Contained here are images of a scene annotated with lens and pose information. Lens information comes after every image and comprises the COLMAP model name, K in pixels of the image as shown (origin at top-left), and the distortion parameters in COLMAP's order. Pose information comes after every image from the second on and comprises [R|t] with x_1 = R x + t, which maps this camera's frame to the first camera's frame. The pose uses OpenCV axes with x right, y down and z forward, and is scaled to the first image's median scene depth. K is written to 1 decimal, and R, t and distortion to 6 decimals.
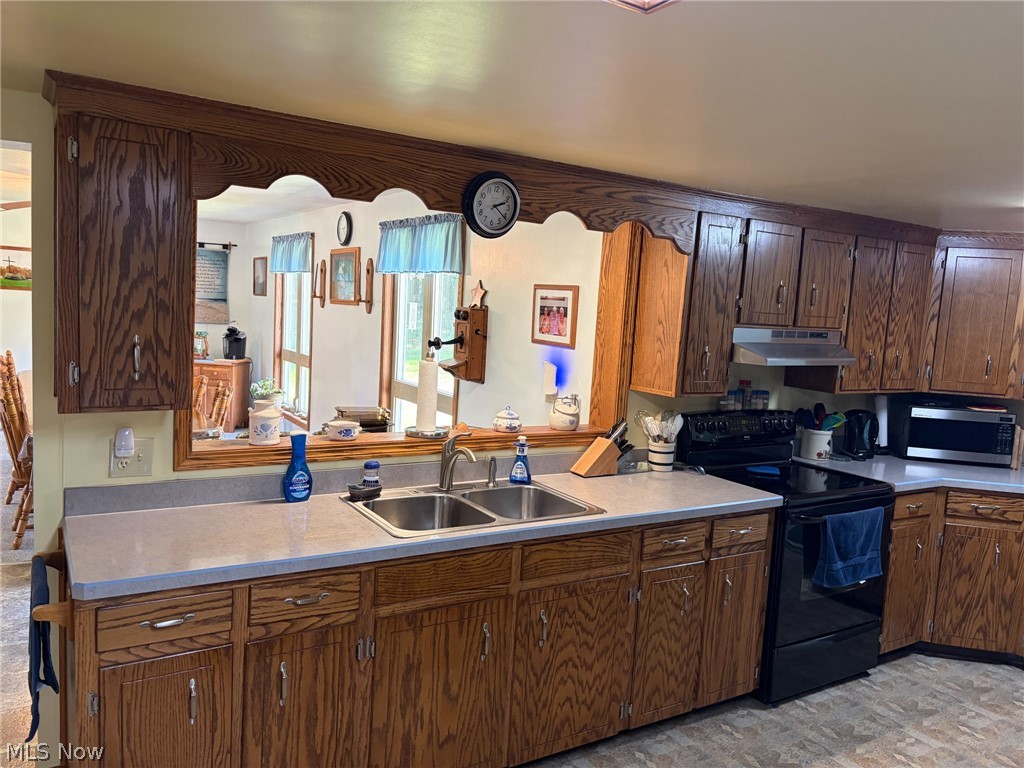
lens RADIAL K [[773.0, 0, 514.4], [0, 773.0, 381.8], [0, 0, 1]] dist [0.048386, -0.053489]
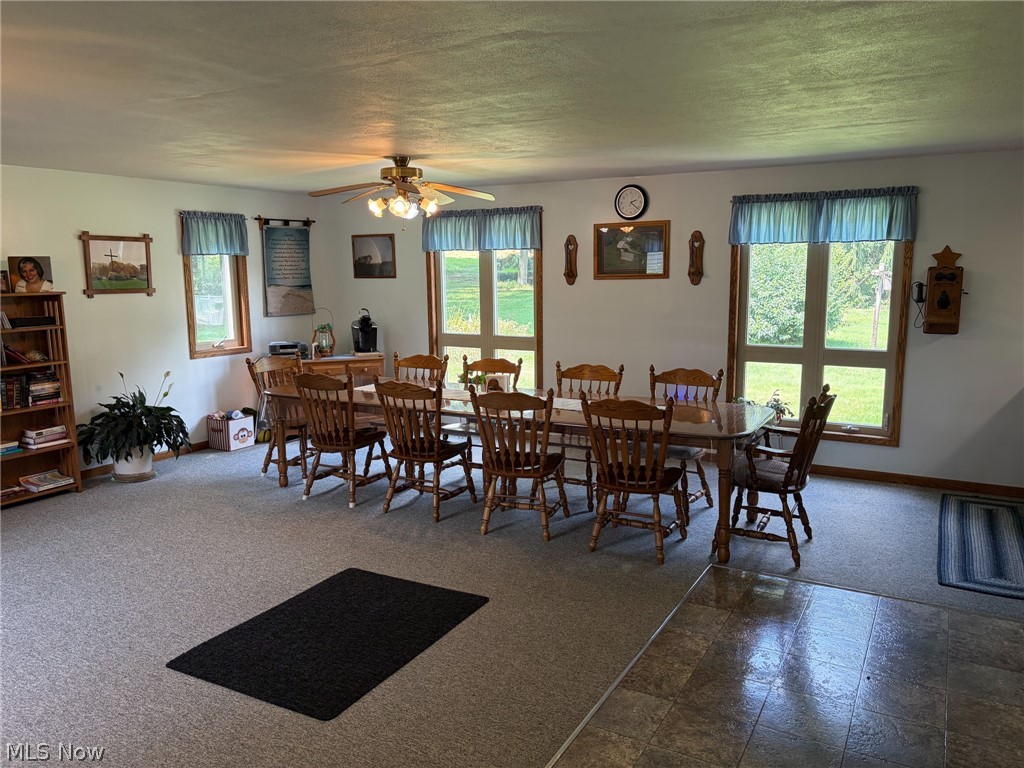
lens RADIAL K [[773.0, 0, 513.5], [0, 773.0, 385.4], [0, 0, 1]] dist [0.048386, -0.053489]
pose [[0.876372, -0.139372, 0.461029, -1.781258], [0.109434, 0.989801, 0.091200, -0.151694], [-0.469038, -0.029473, 0.882686, 0.400469]]
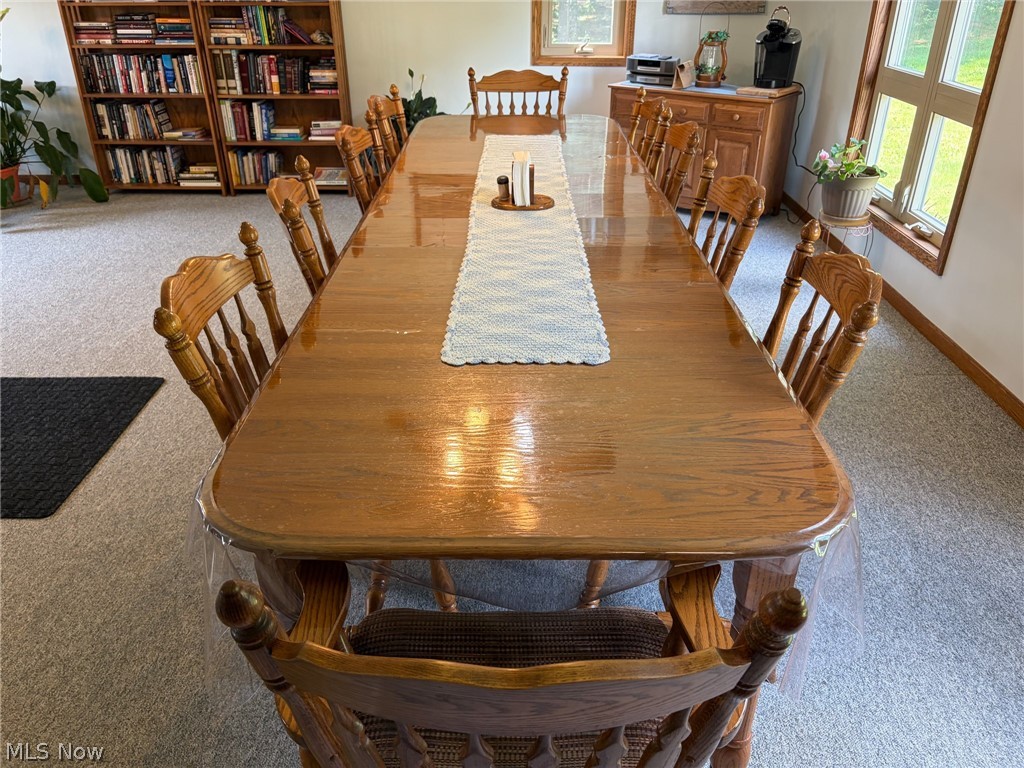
lens RADIAL K [[773.0, 0, 512.8], [0, 773.0, 385.3], [0, 0, 1]] dist [0.048386, -0.053489]
pose [[0.834986, 0.206464, -0.510070, -0.553890], [-0.004990, 0.929745, 0.368171, -0.099286], [0.550249, -0.304872, 0.777354, 1.211455]]
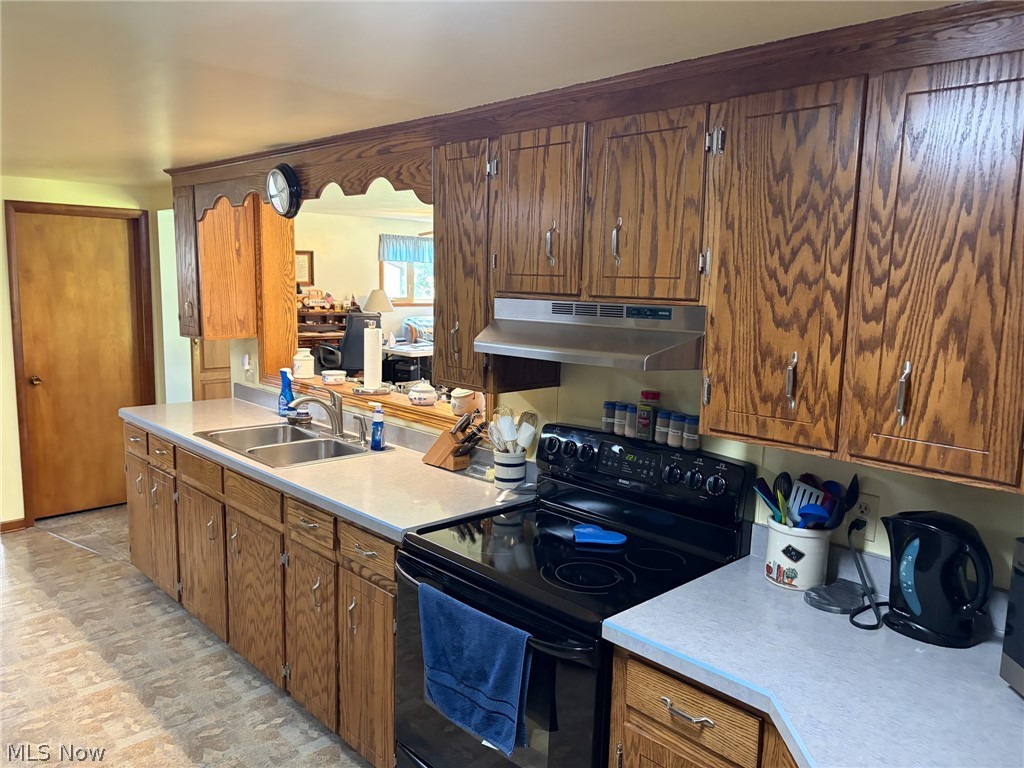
lens RADIAL K [[773.0, 0, 513.0], [0, 773.0, 388.2], [0, 0, 1]] dist [0.048386, -0.053489]
pose [[0.204328, 0.091256, -0.974640, 1.069693], [-0.110682, 0.991414, 0.069623, -0.042445], [0.972625, 0.093649, 0.212674, 0.961601]]
